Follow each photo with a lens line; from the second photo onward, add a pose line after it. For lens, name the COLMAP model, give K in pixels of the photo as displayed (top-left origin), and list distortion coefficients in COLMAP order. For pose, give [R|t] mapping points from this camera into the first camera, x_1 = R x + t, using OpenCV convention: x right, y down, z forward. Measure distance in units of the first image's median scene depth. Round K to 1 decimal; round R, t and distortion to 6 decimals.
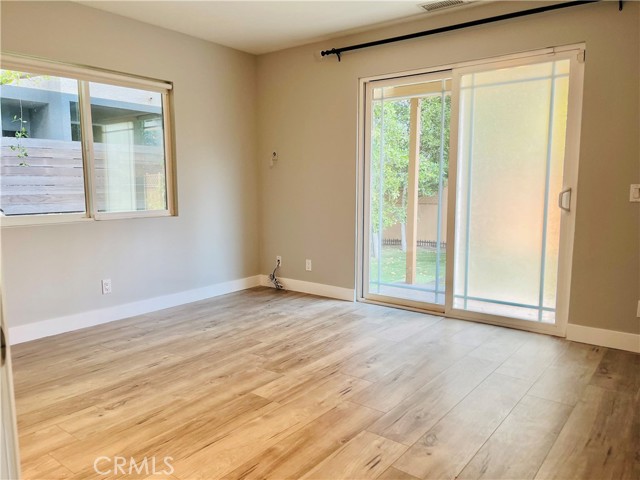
lens RADIAL K [[484.3, 0, 320.0], [0, 484.3, 239.8], [0, 0, 1]] dist [0.050416, -0.065388]
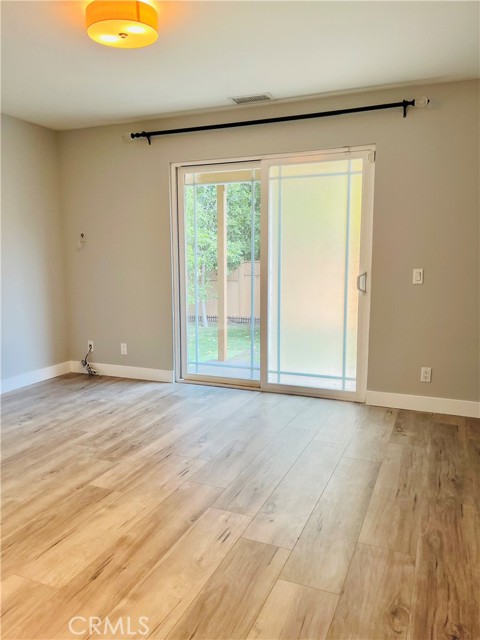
lens RADIAL K [[484.3, 0, 237.5], [0, 484.3, 319.8], [0, 0, 1]] dist [0.050416, -0.065388]
pose [[0.967160, -0.033115, 0.252001, -0.067141], [0.030843, 0.999440, 0.012960, -0.018167], [-0.252289, -0.004762, 0.967640, -0.023856]]
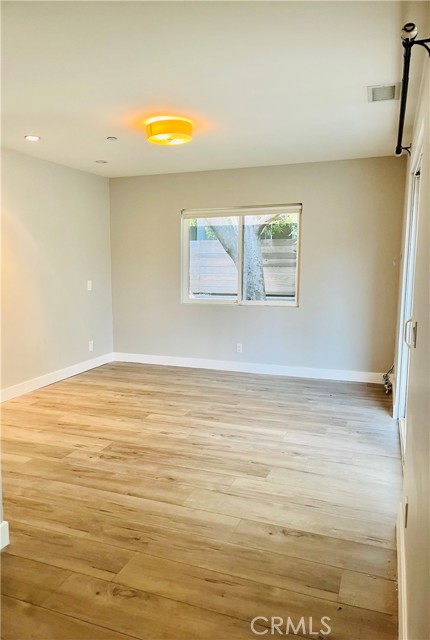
lens RADIAL K [[492.6, 0, 208.9], [0, 492.6, 323.6], [0, 0, 1]] dist [0.013652, -0.002125]
pose [[0.291903, 0.128448, -0.947784, 1.129066], [-0.115908, 0.988388, 0.098253, -0.138833], [0.949399, 0.081175, 0.303402, 0.494922]]
